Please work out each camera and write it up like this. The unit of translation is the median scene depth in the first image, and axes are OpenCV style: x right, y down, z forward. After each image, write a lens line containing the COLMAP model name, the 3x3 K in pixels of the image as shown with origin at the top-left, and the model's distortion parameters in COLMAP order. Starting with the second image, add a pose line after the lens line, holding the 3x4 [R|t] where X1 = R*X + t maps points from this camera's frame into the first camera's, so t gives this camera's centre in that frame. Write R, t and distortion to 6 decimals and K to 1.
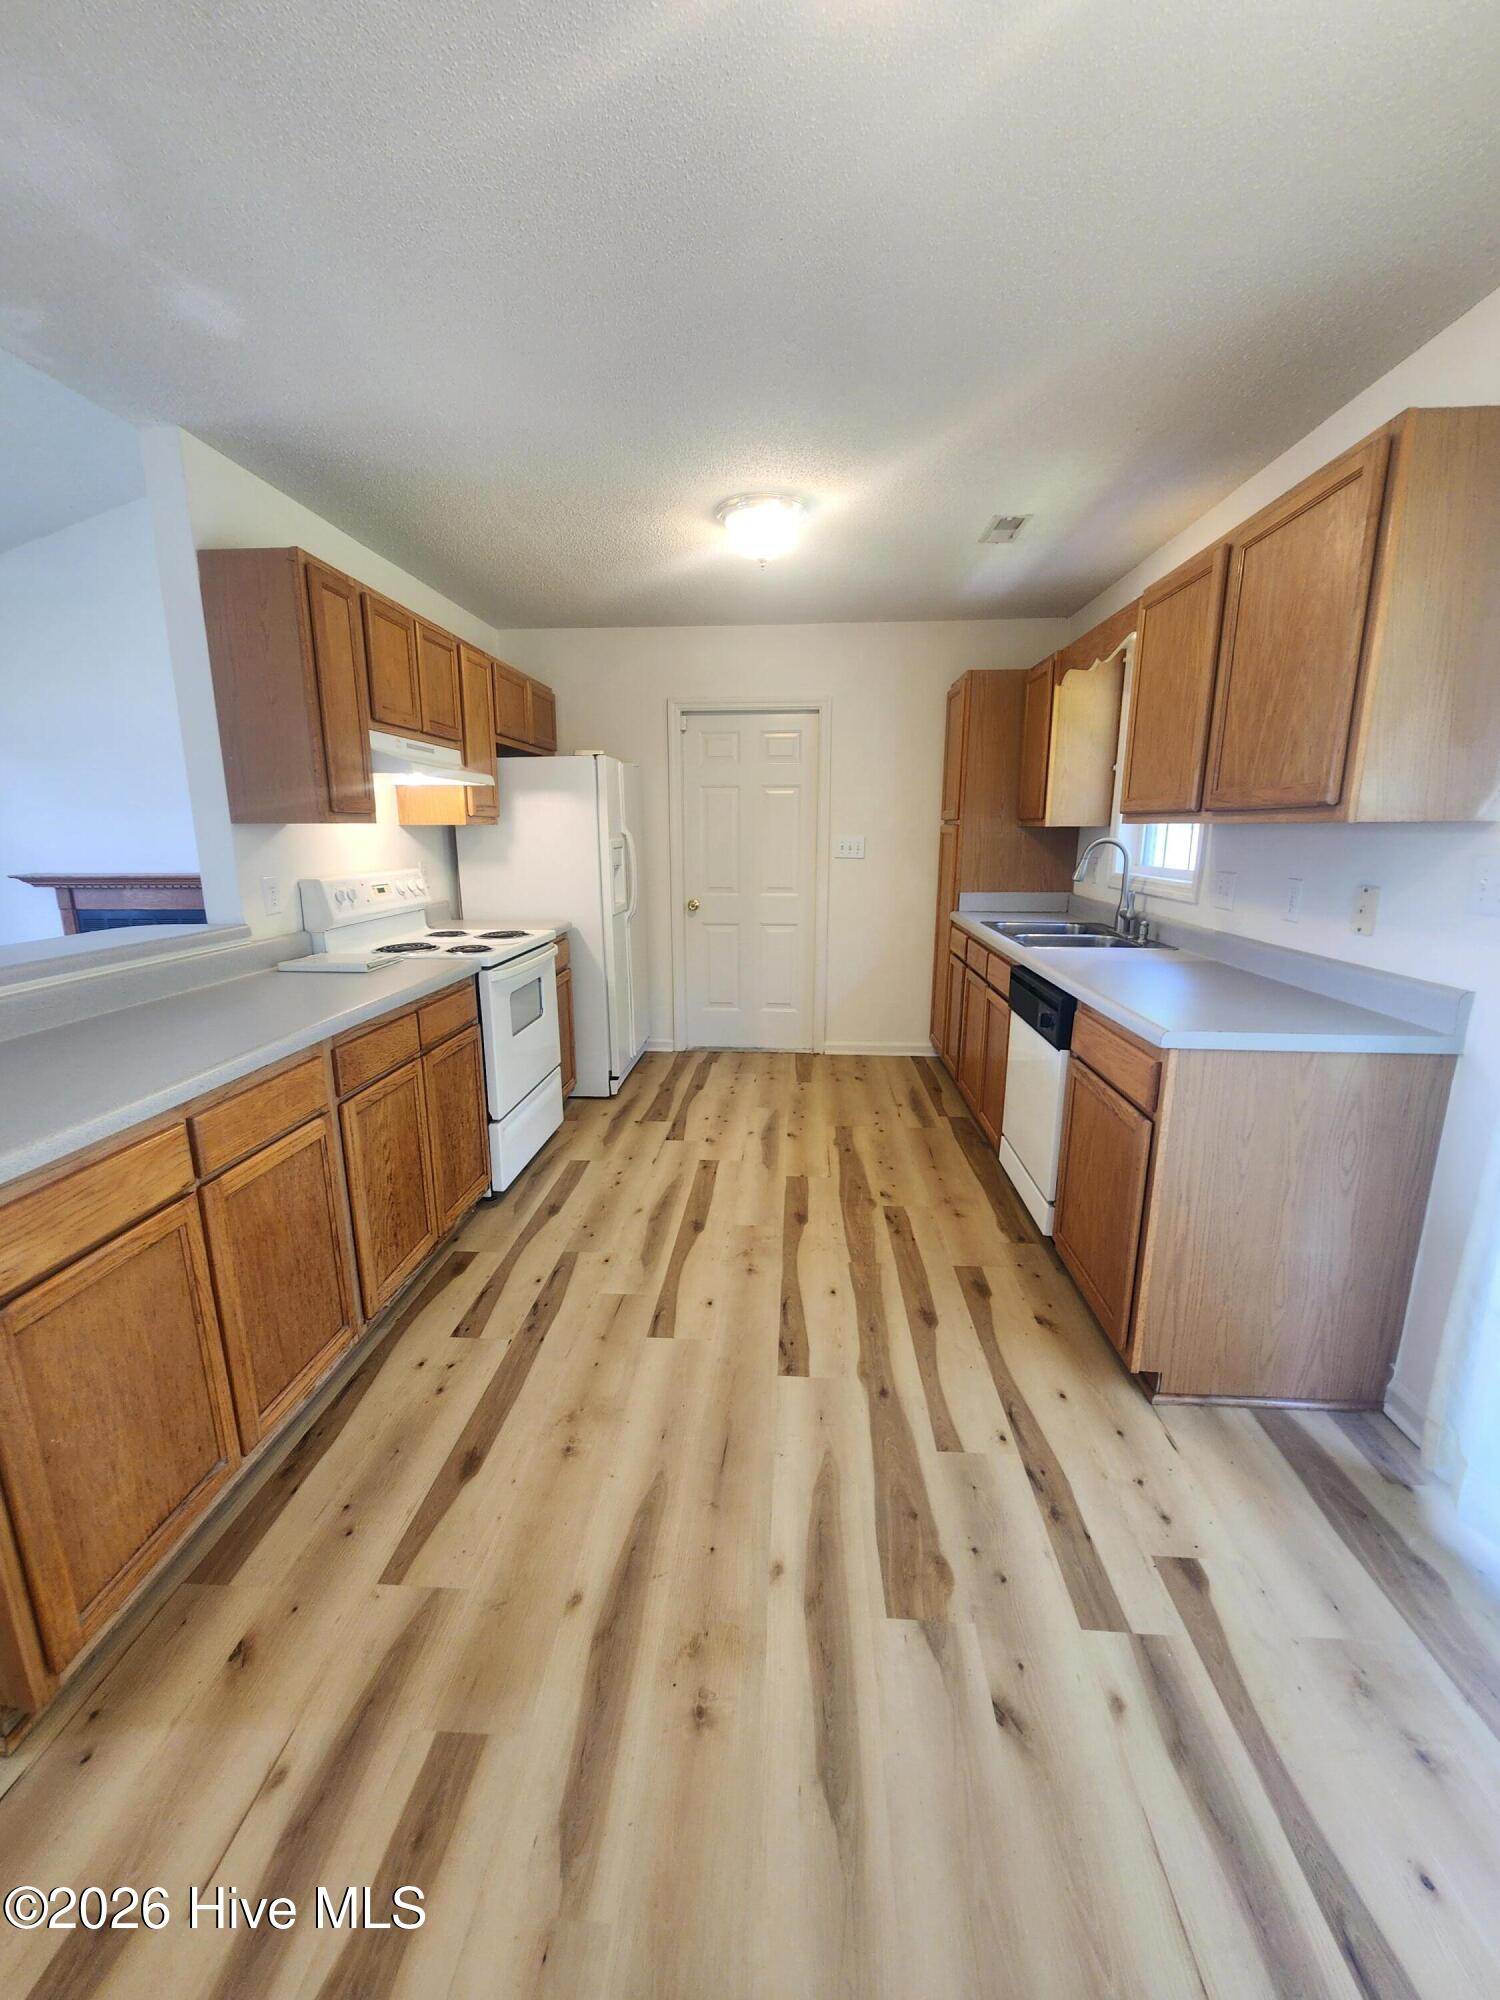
lens RADIAL K [[809.1, 0, 749.2], [0, 809.1, 1006.6], [0, 0, 1]] dist [-0.002038, -0.000566]
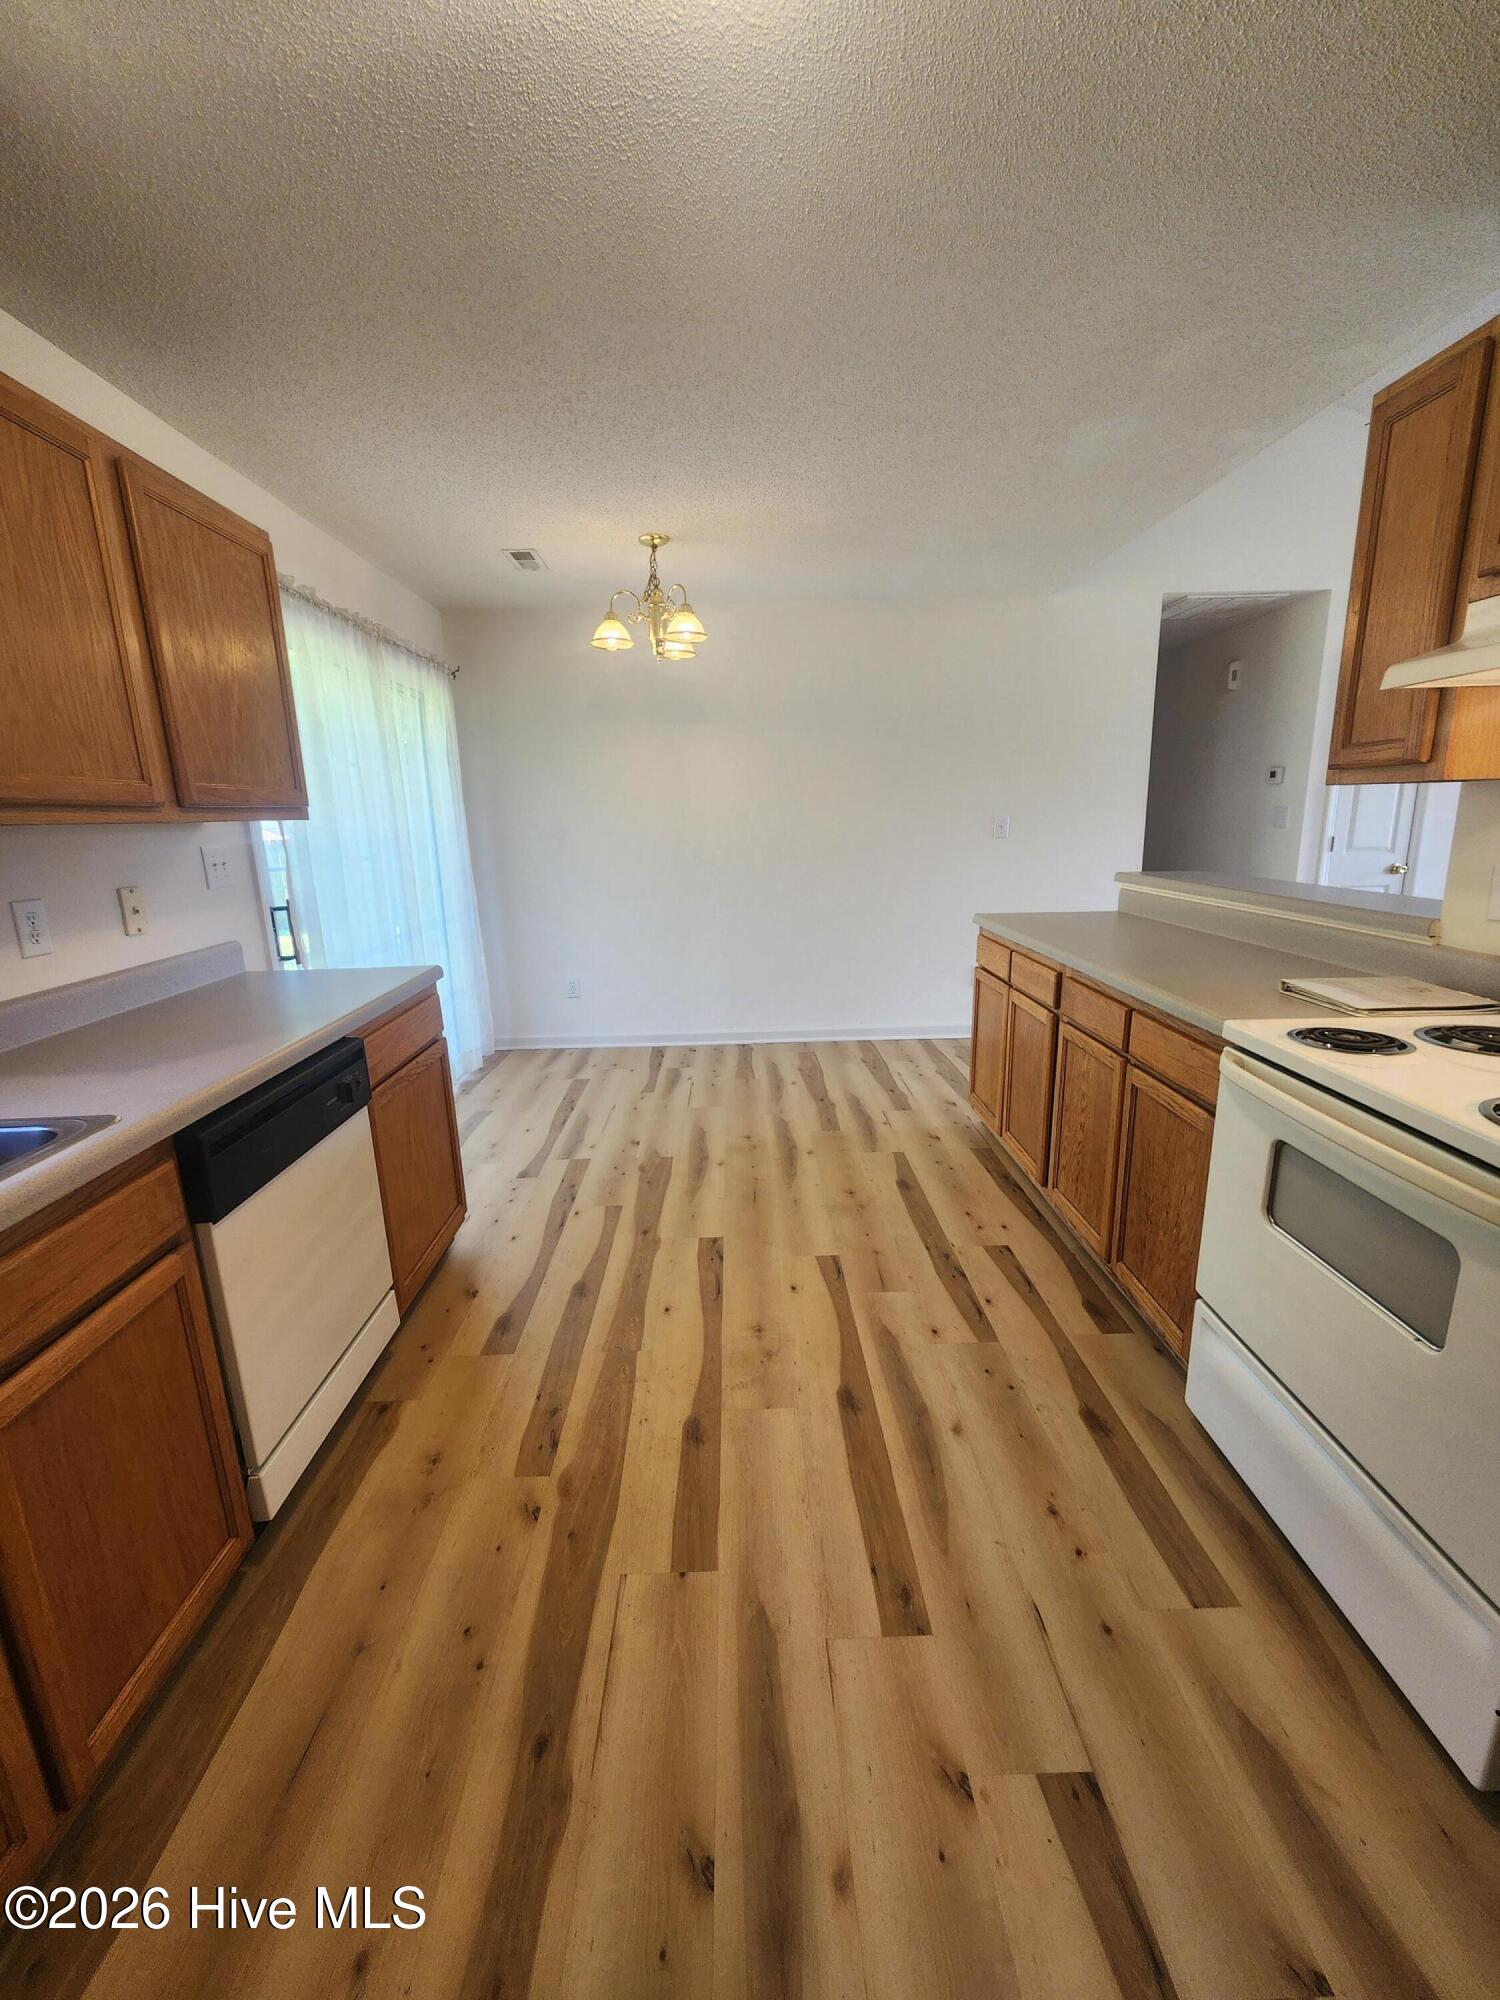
lens RADIAL K [[809.1, 0, 751.7], [0, 809.1, 1003.4], [0, 0, 1]] dist [-0.002038, -0.000566]
pose [[-0.995704, 0.049875, -0.078008, 0.064481], [0.011111, 0.900790, 0.434112, -0.391723], [0.091921, 0.431381, -0.897475, 1.782450]]
